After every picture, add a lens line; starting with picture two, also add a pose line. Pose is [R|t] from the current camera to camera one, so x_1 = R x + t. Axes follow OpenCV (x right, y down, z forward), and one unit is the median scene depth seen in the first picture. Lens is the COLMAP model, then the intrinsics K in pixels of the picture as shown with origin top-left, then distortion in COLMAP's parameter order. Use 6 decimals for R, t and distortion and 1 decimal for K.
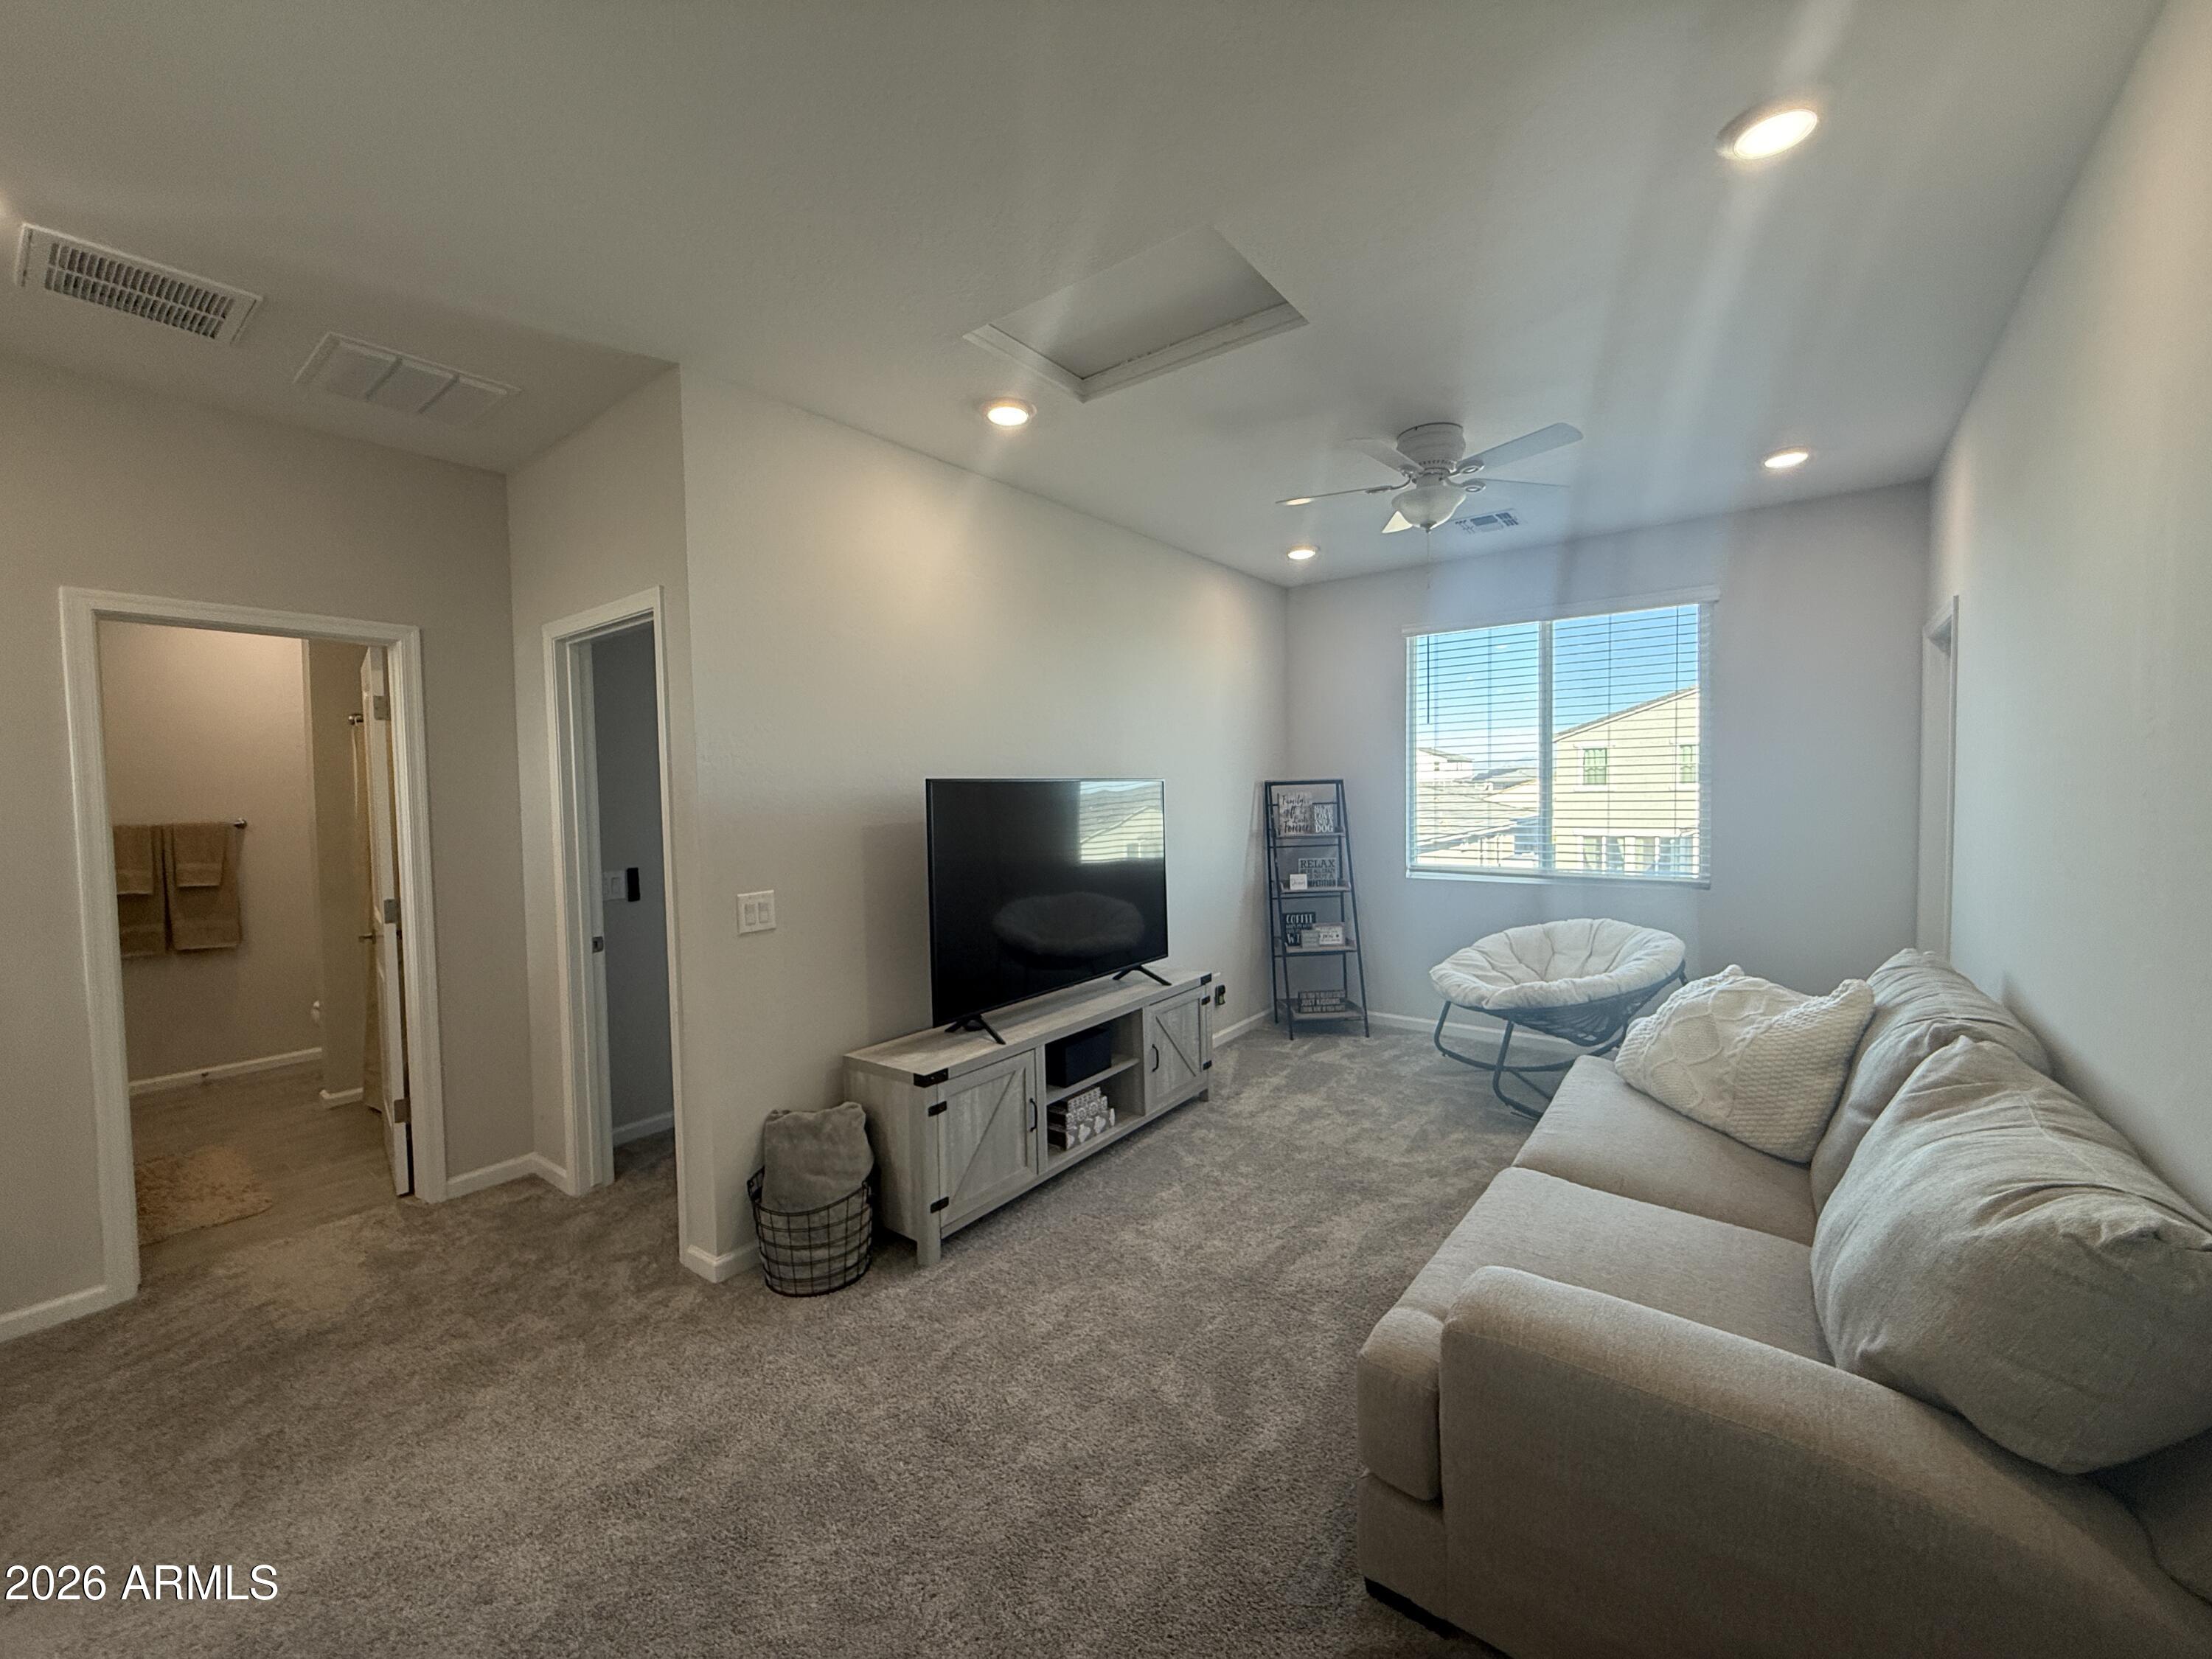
lens RADIAL K [[875.7, 0, 1099.0], [0, 875.7, 825.7], [0, 0, 1]] dist [0.000444, -0.000035]
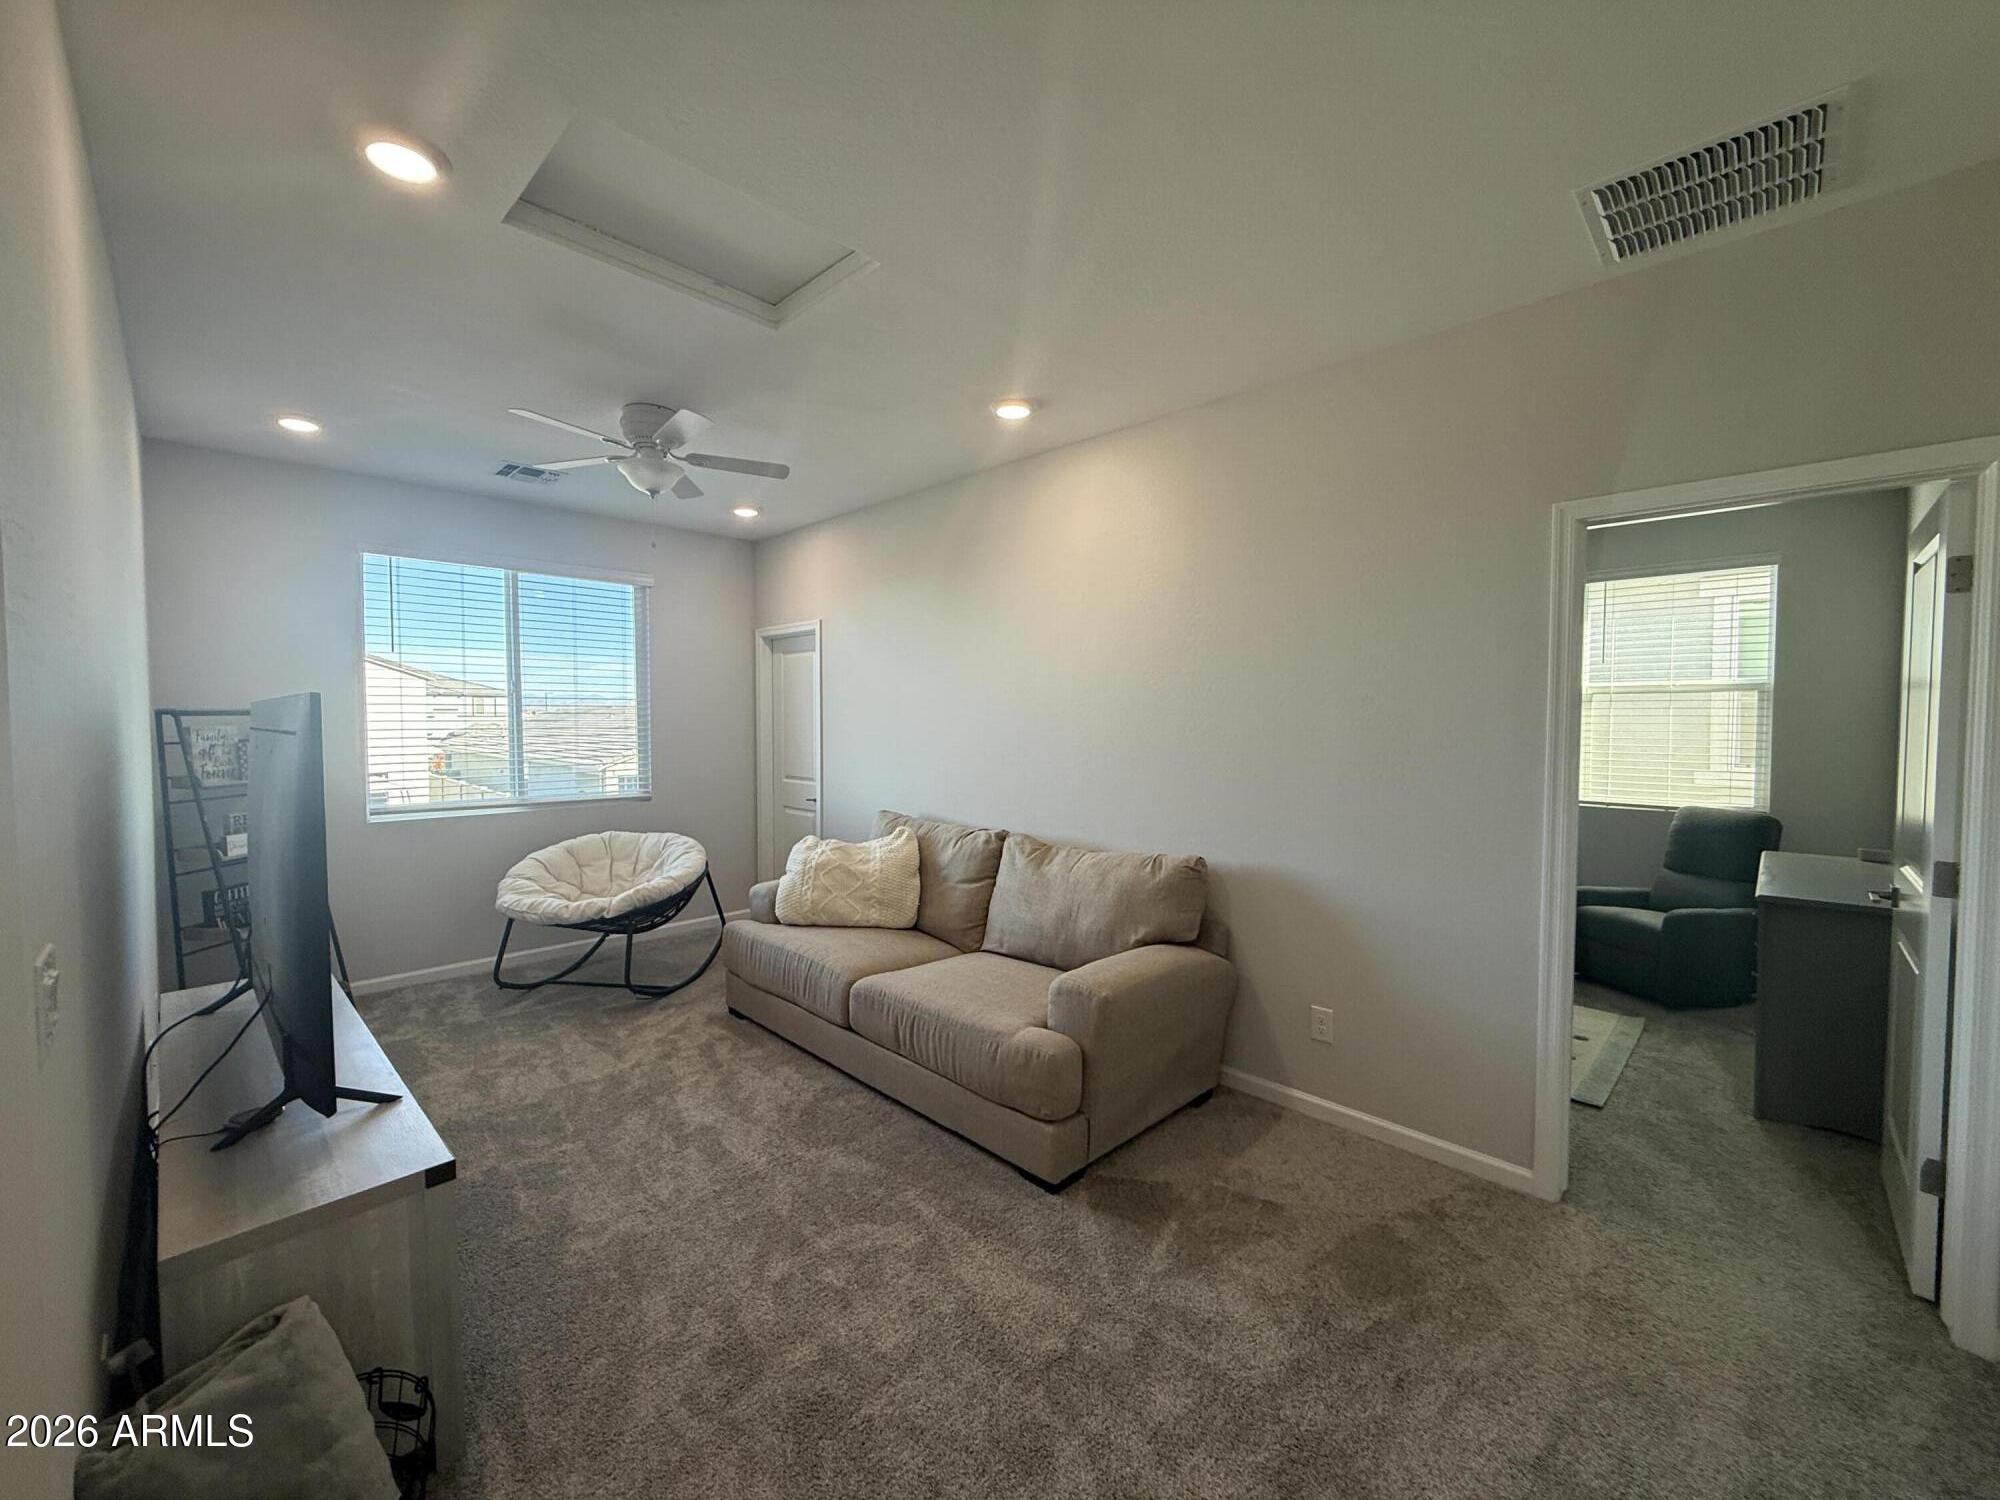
lens RADIAL K [[791.7, 0, 993.6], [0, 791.7, 746.6], [0, 0, 1]] dist [0.000444, -0.000035]
pose [[0.127738, -0.014741, 0.991698, -0.448138], [0.037787, 0.999236, 0.009986, -0.002675], [-0.991088, 0.036197, 0.128197, 0.328607]]
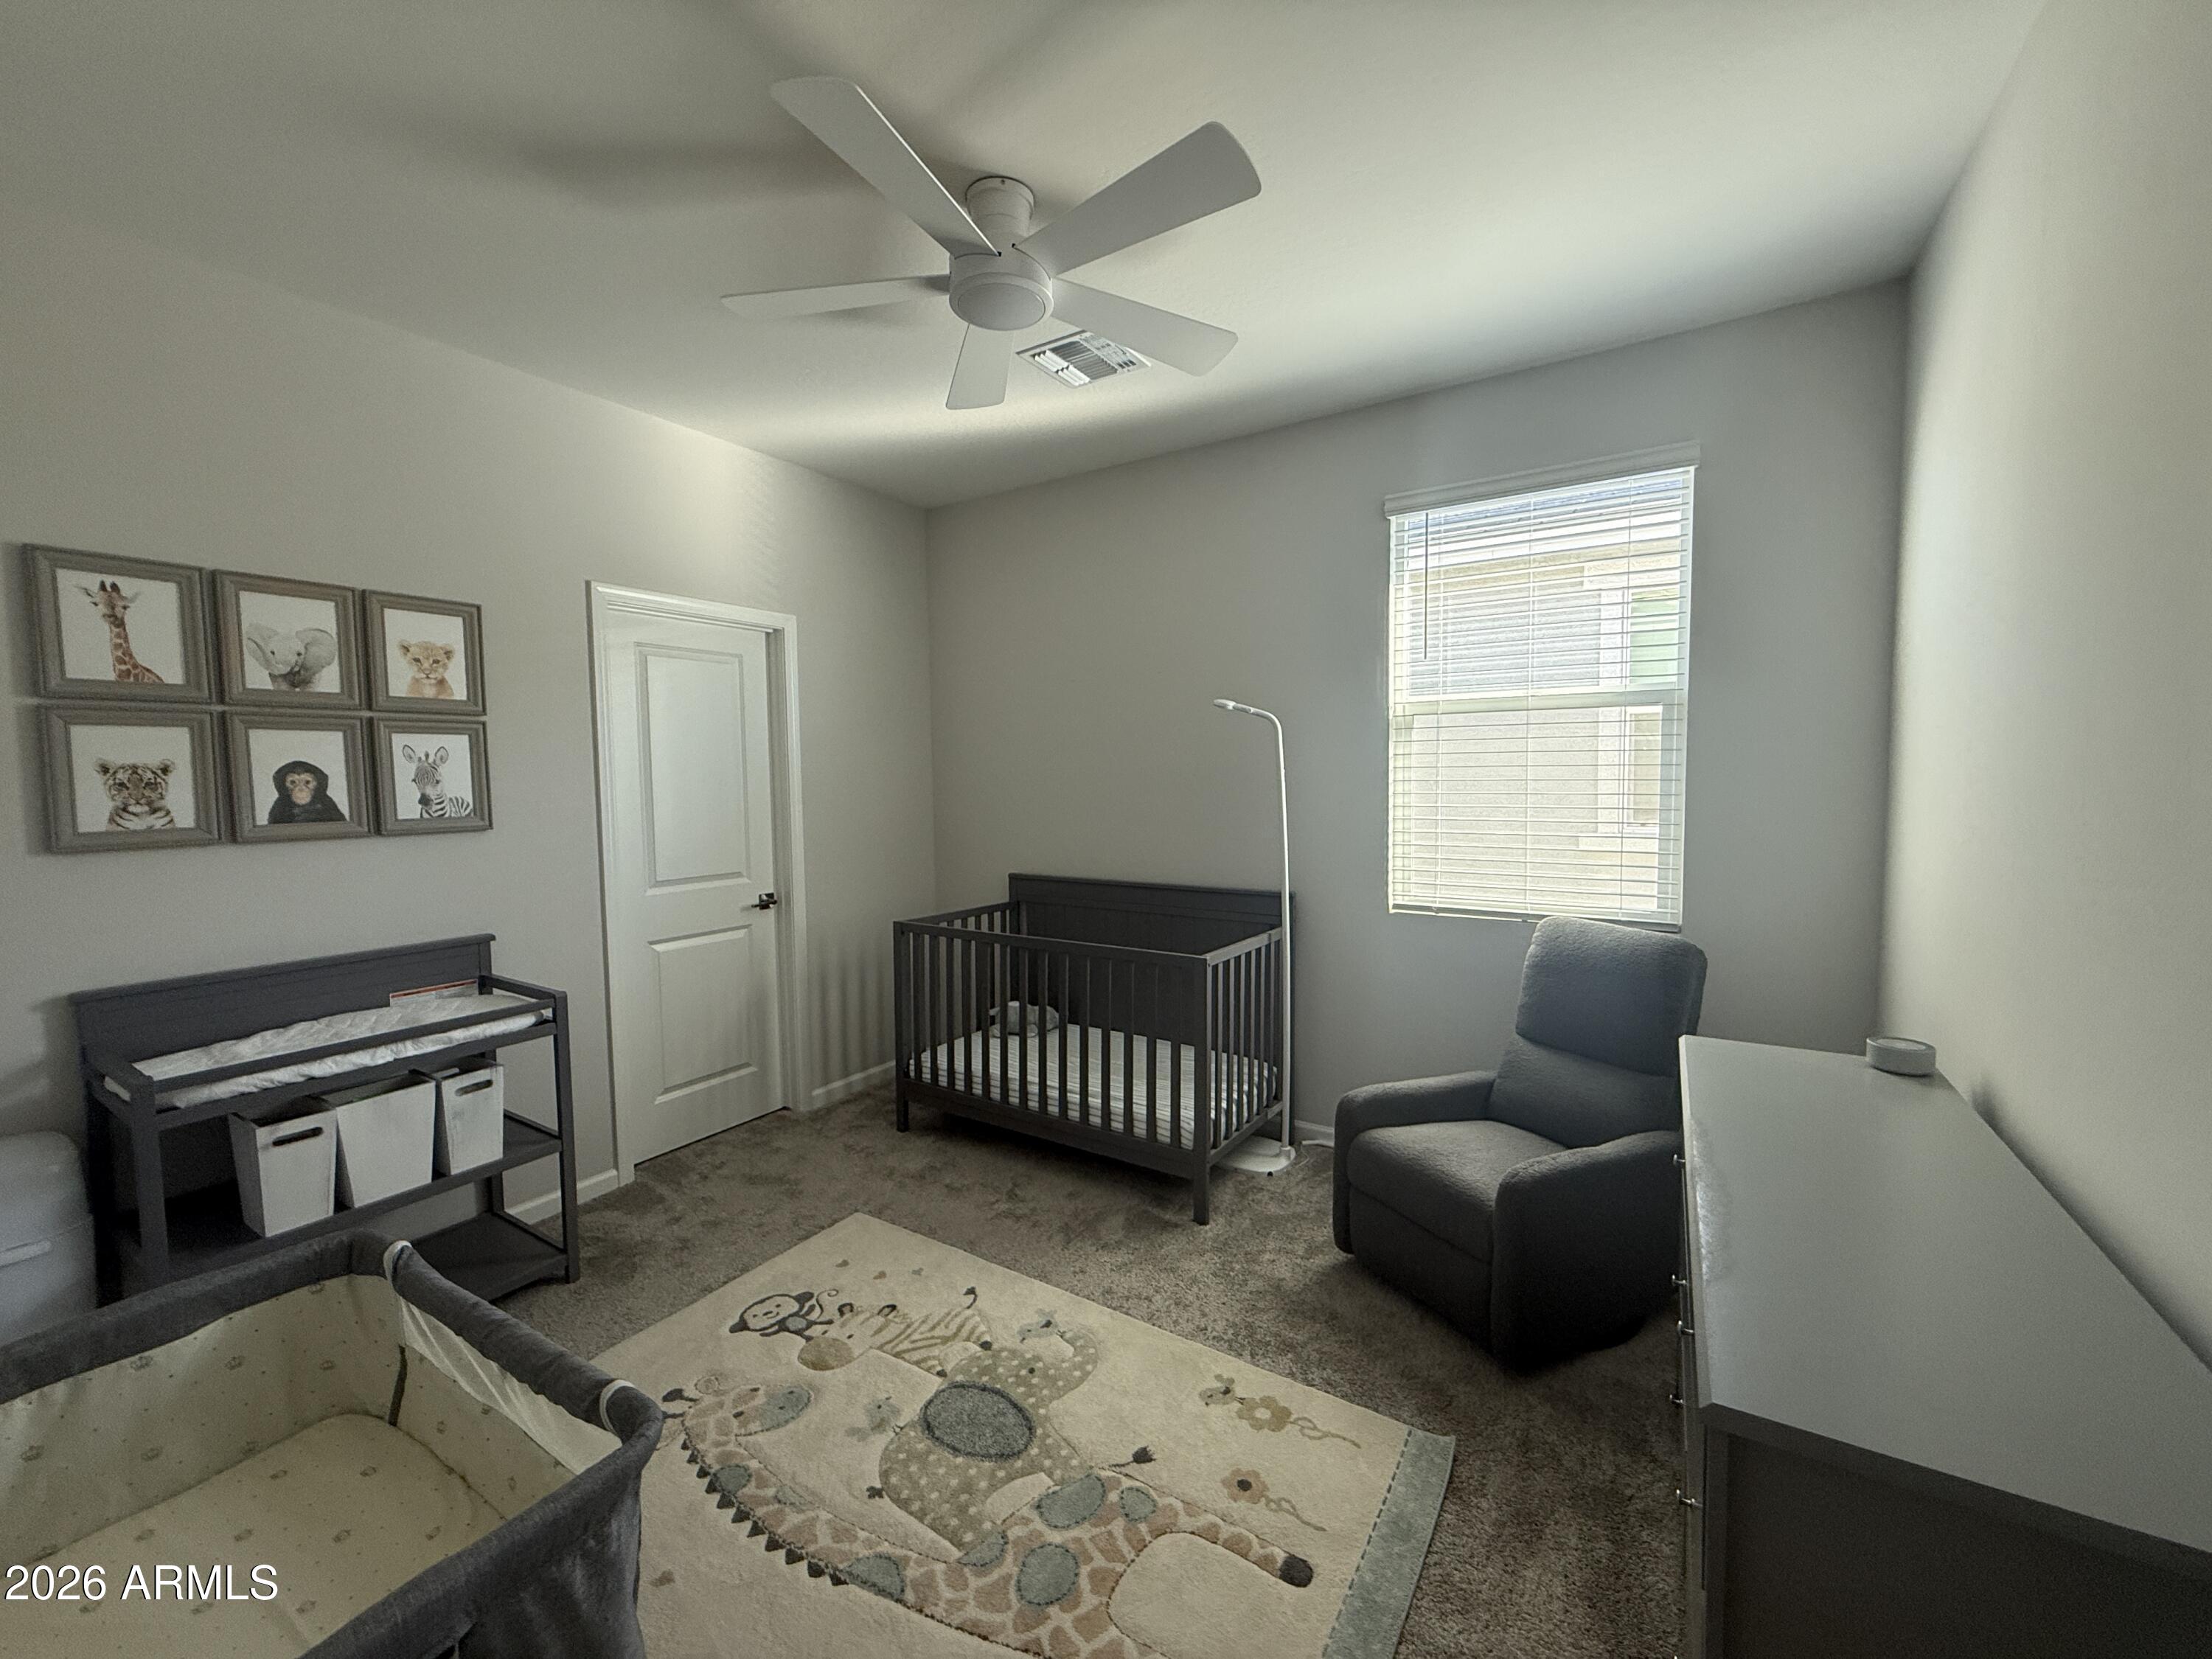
lens RADIAL K [[869.3, 0, 1106.0], [0, 869.3, 829.5], [0, 0, 1]] dist [0.021483, 0.000024]
pose [[-0.077021, -0.077185, 0.994037, -0.320548], [0.080530, 0.993260, 0.083364, -0.007100], [-0.993772, 0.086471, -0.070287, 0.233789]]
